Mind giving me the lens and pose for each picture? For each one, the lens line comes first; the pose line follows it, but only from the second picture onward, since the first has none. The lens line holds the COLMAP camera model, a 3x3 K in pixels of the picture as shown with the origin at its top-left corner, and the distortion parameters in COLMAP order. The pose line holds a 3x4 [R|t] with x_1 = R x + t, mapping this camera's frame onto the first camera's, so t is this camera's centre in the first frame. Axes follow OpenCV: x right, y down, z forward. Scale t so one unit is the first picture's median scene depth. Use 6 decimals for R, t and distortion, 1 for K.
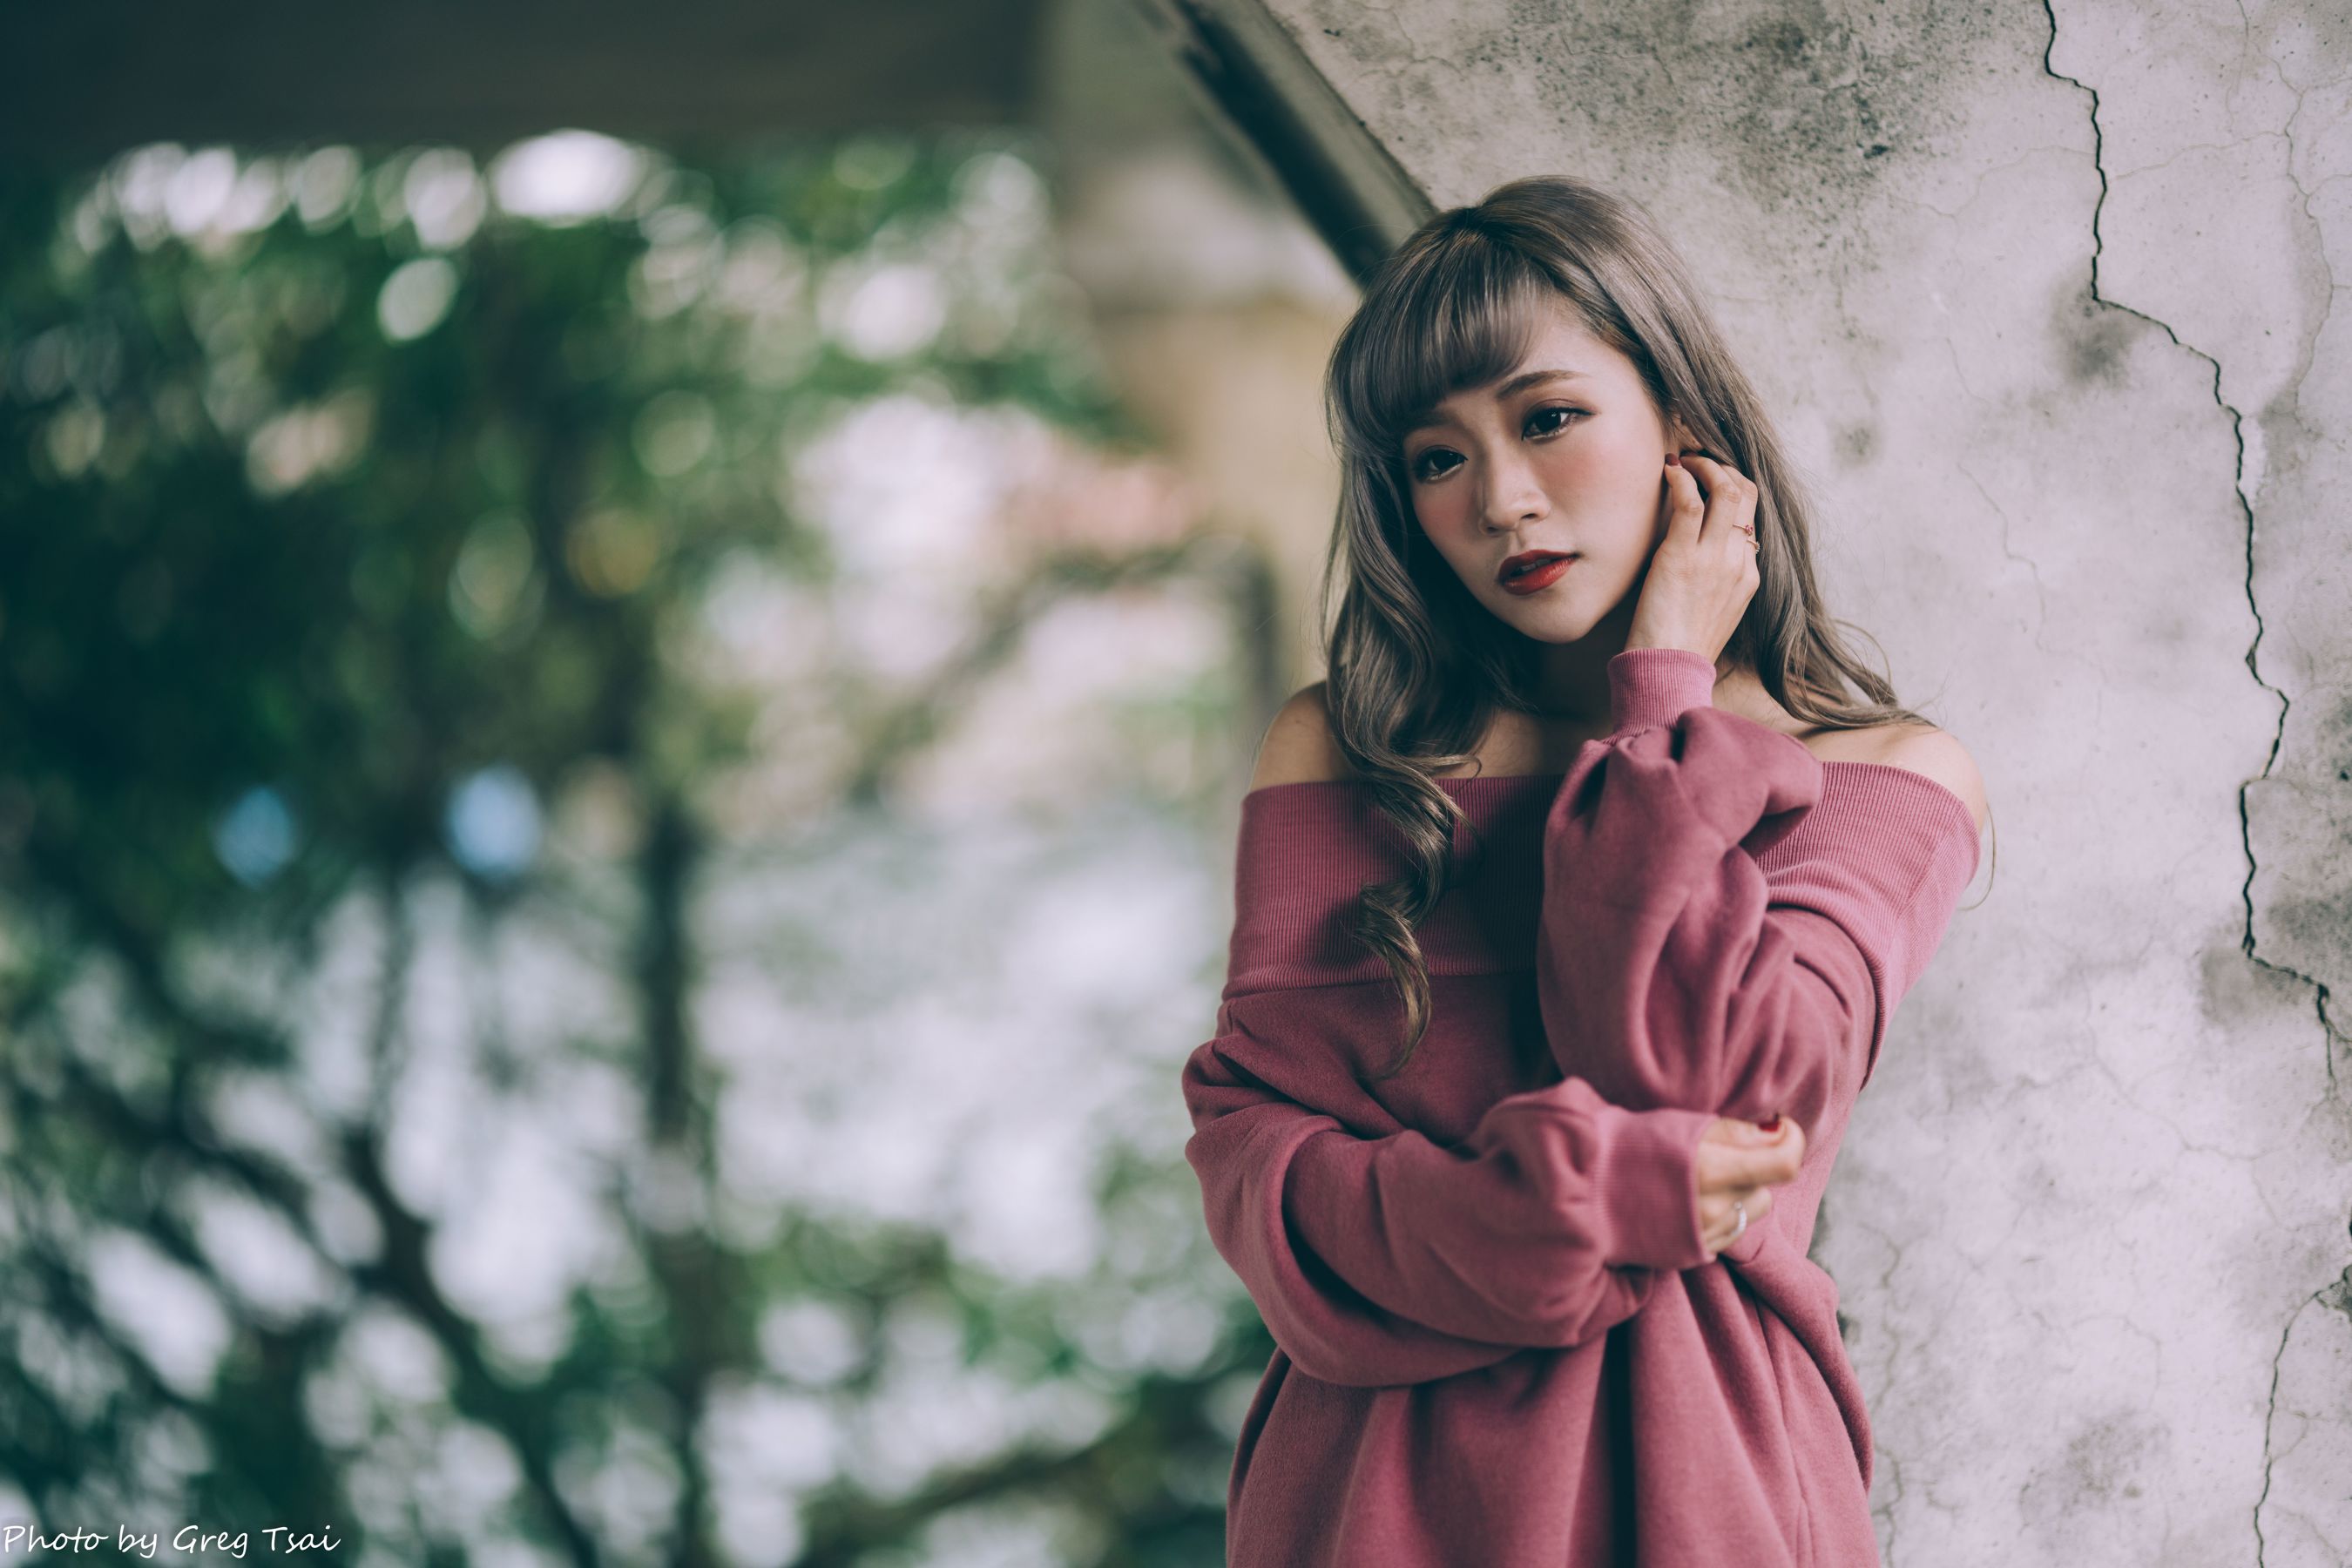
lens RADIAL K [[4471.7, 0, 1157.7], [0, 4471.7, 867.1], [0, 0, 1]] dist [0.000242, 0.000000]
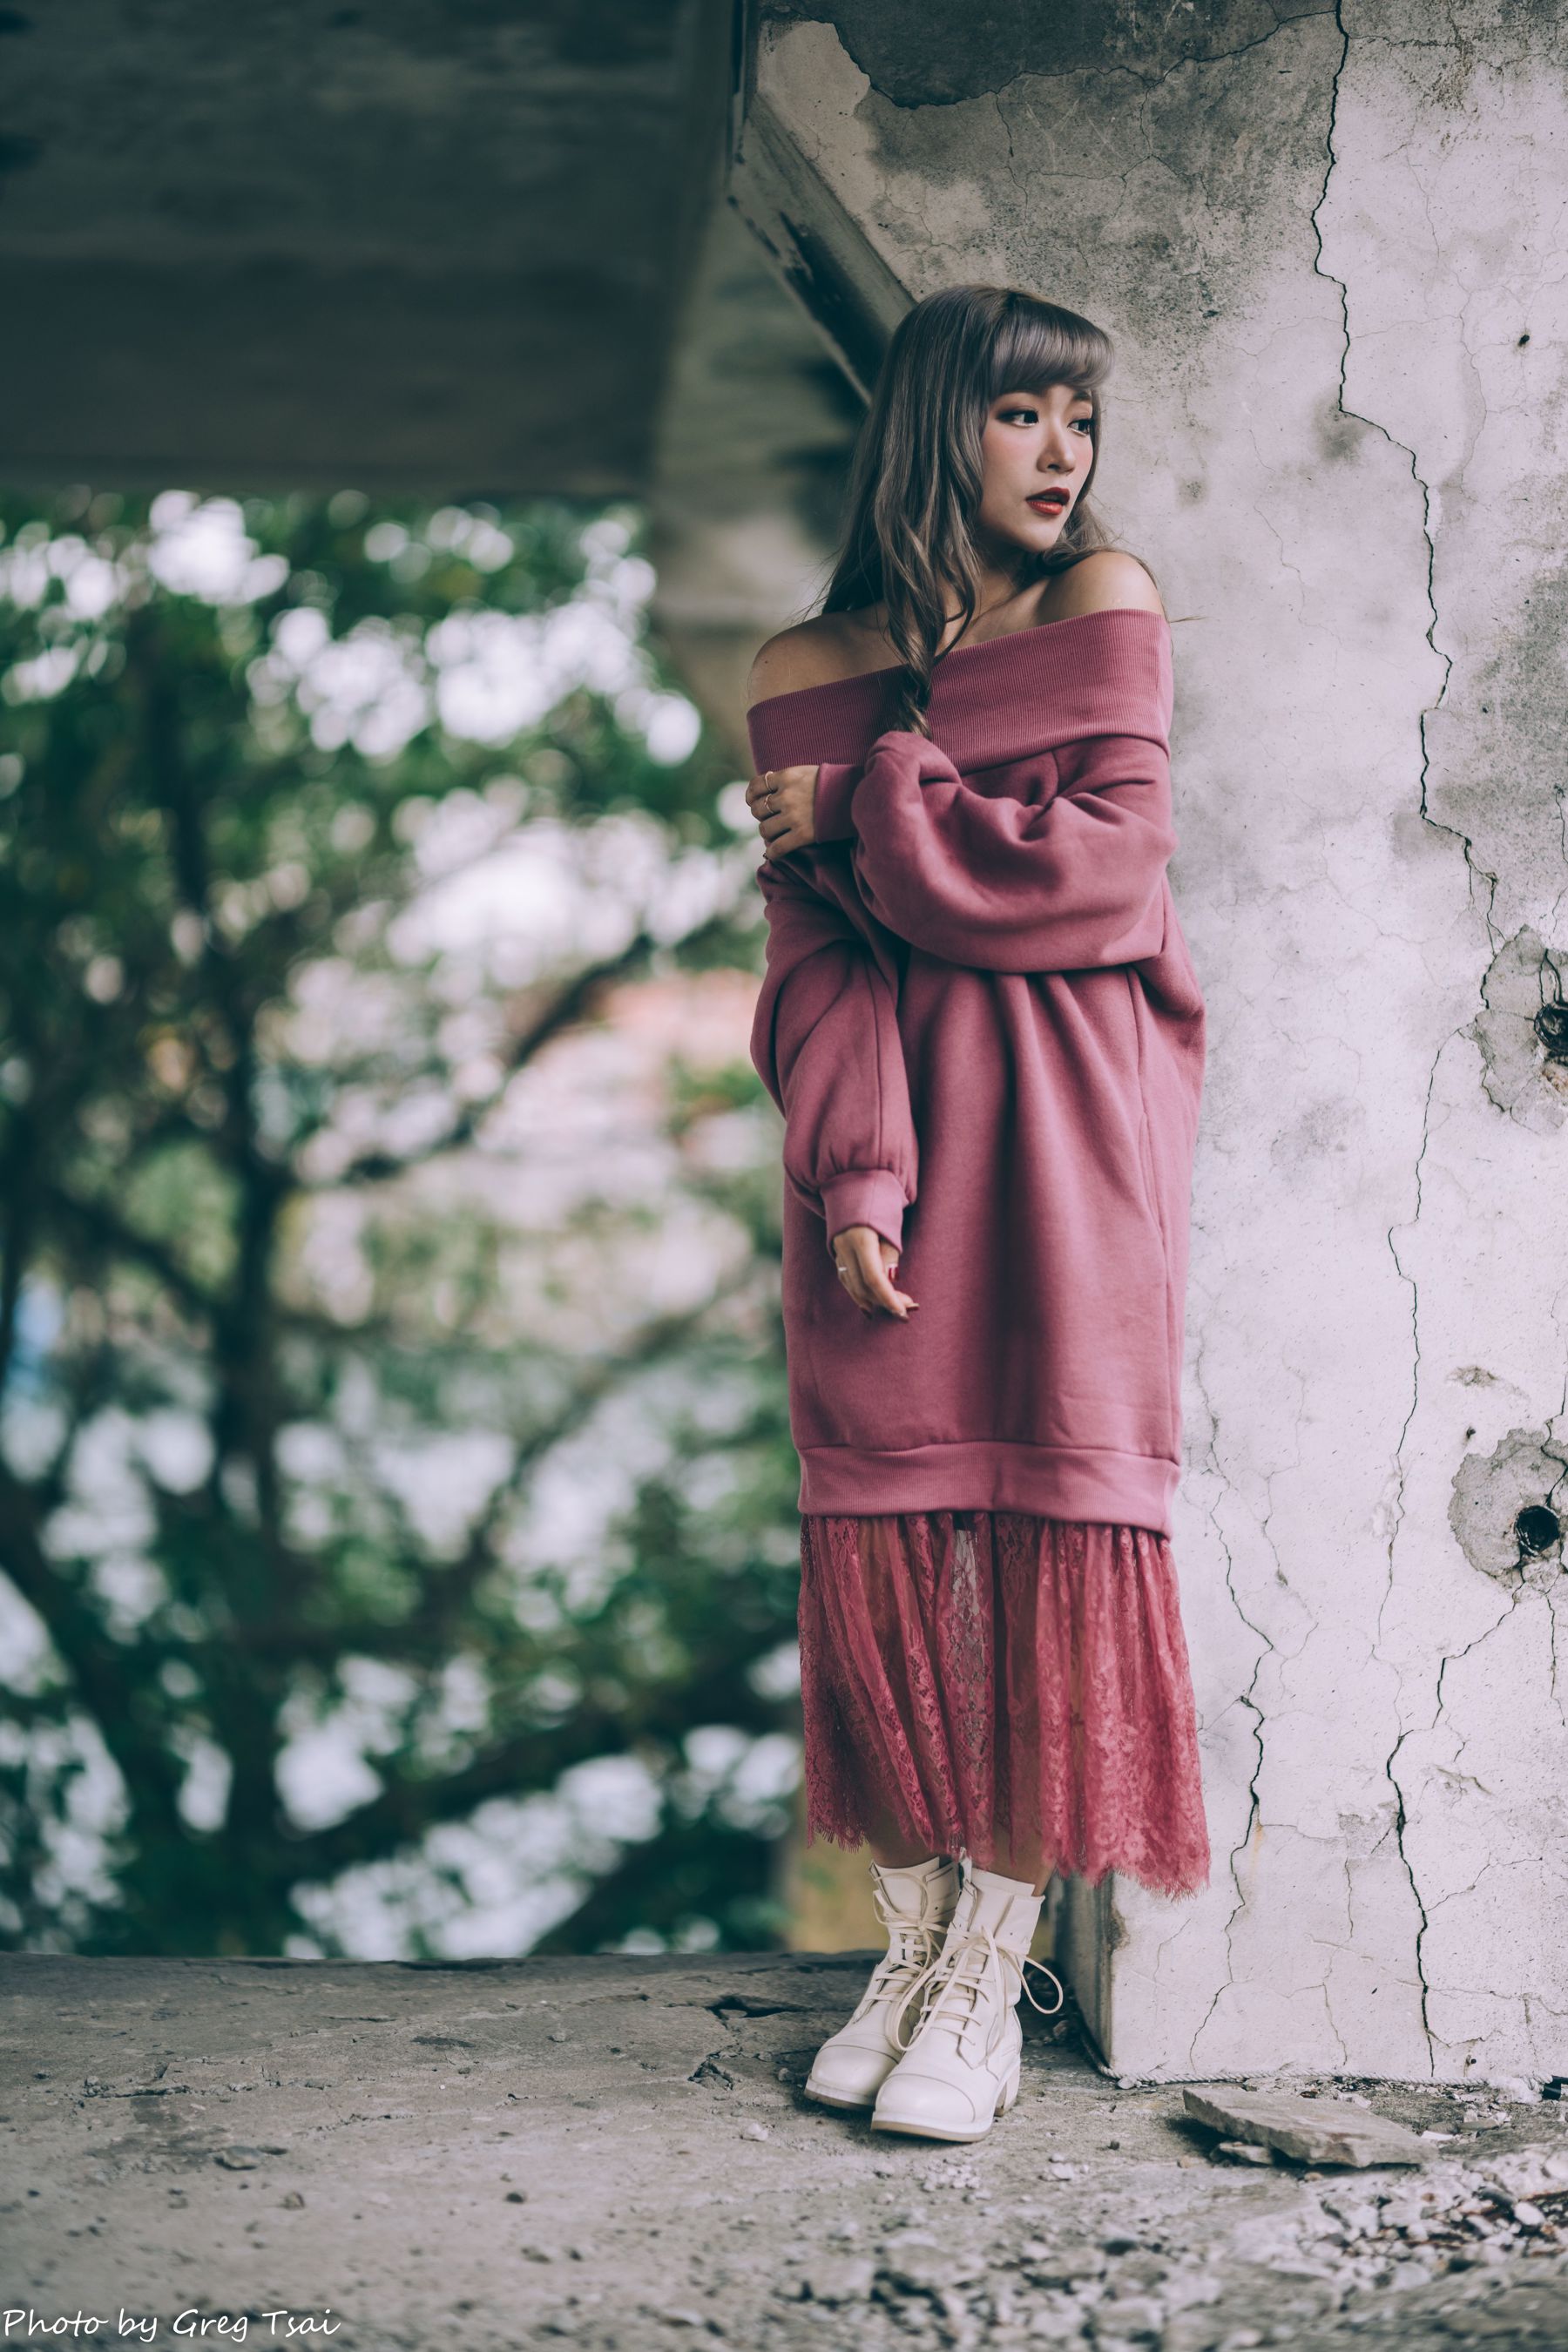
lens RADIAL K [[4471.7, 0, 840.0], [0, 4471.7, 1090.1], [0, 0, 1]] dist [0.000242, 0.000000]
pose [[0.998698, 0.044014, 0.025801, -0.005230], [-0.042538, 0.997569, -0.055204, 0.218914], [-0.028168, 0.054035, 0.998142, -0.615789]]
